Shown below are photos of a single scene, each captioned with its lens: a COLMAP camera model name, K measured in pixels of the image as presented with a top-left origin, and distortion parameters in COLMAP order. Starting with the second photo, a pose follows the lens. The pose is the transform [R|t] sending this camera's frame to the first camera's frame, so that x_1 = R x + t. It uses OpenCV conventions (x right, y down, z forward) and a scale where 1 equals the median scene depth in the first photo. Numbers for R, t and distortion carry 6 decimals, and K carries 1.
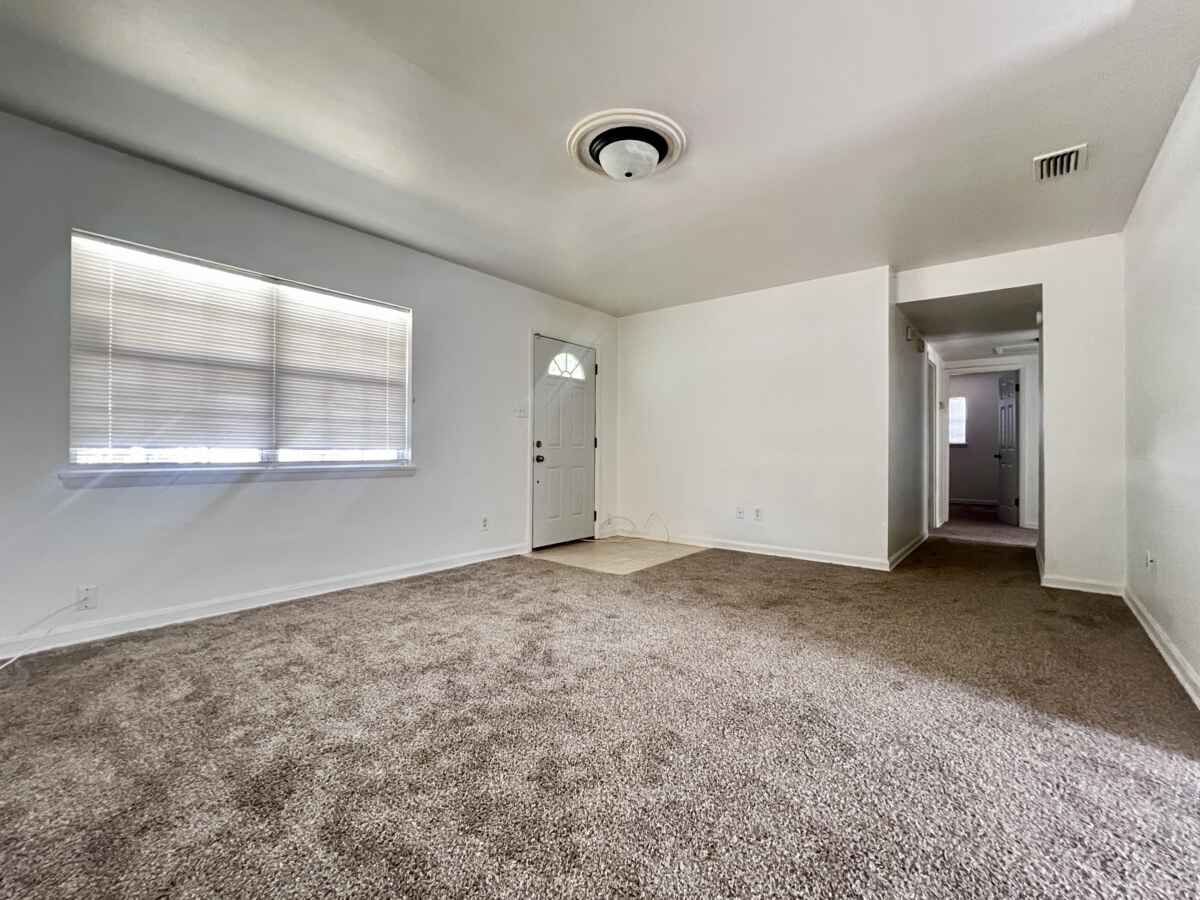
lens RADIAL K [[516.4, 0, 596.8], [0, 516.4, 449.4], [0, 0, 1]] dist [-0.001992, 0.000411]
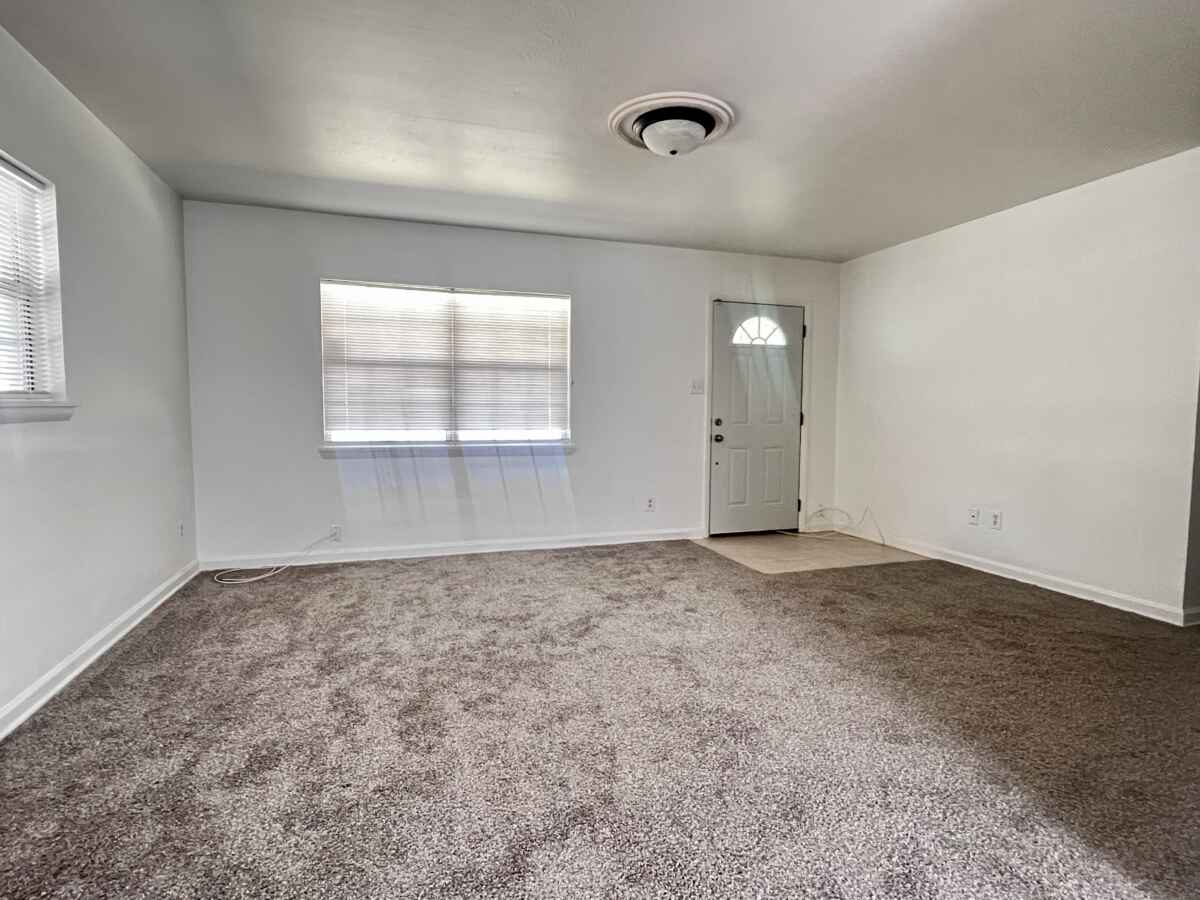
lens RADIAL K [[613.6, 0, 600.0], [0, 613.6, 450.0], [0, 0, 1]] dist [-0.001654, -0.000640]
pose [[0.844027, 0.032550, -0.535313, 0.444444], [0.000746, 0.998084, 0.061865, -0.043101], [0.536301, -0.052615, 0.842385, -0.040951]]
